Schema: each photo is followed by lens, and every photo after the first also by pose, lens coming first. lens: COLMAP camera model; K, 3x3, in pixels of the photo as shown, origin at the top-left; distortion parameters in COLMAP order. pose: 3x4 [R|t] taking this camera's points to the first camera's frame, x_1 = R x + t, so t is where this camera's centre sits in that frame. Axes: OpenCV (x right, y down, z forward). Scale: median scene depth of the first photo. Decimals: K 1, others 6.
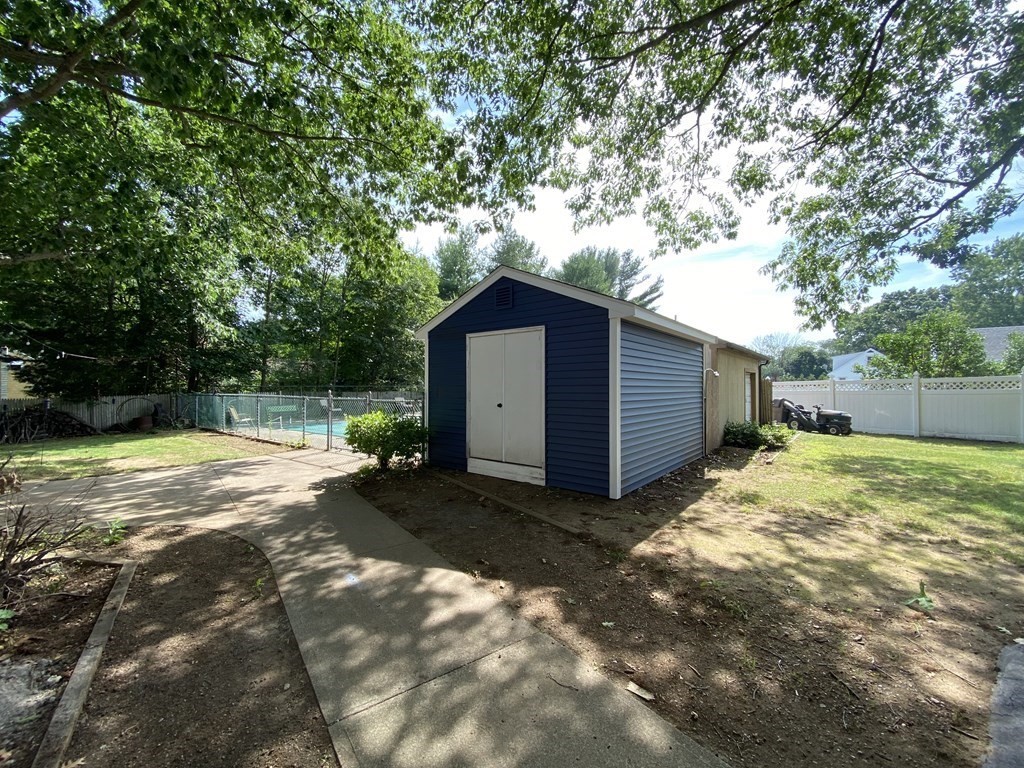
lens RADIAL K [[415.5, 0, 508.4], [0, 415.5, 386.8], [0, 0, 1]] dist [0.016338, -0.017838]
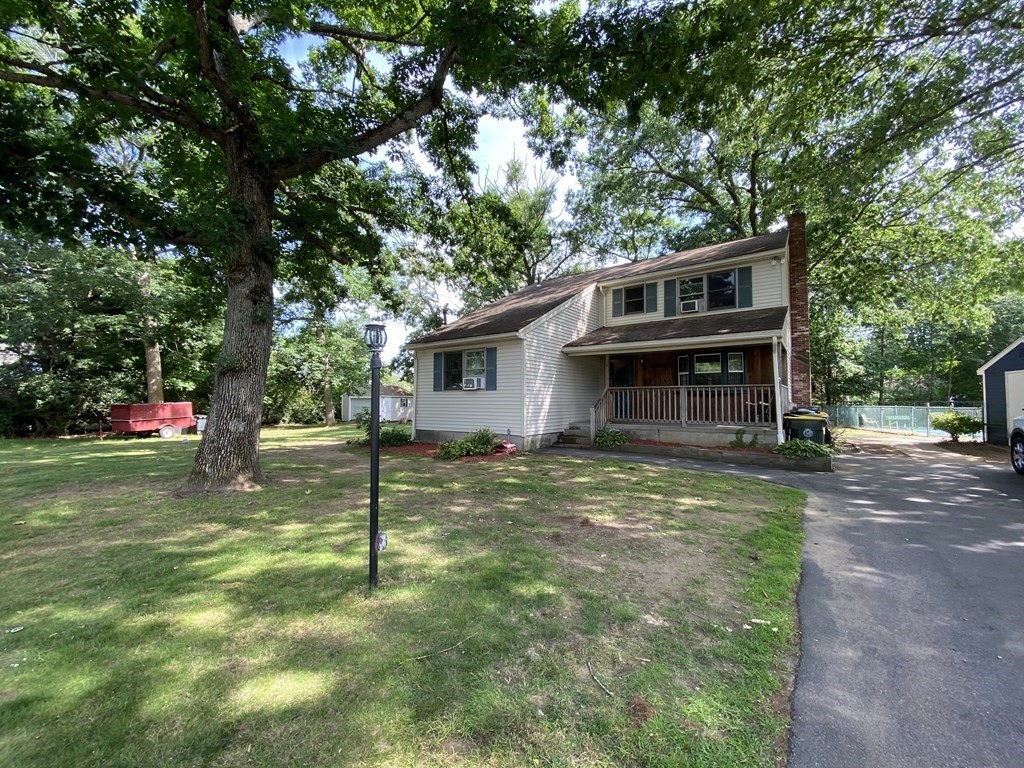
lens RADIAL K [[415.5, 0, 508.4], [0, 415.5, 386.8], [0, 0, 1]] dist [0.016338, -0.017838]
pose [[0.314437, -0.036794, -0.948565, 0.463100], [-0.004377, 0.999182, -0.040208, 0.014773], [0.949268, 0.016795, 0.314018, -0.841173]]
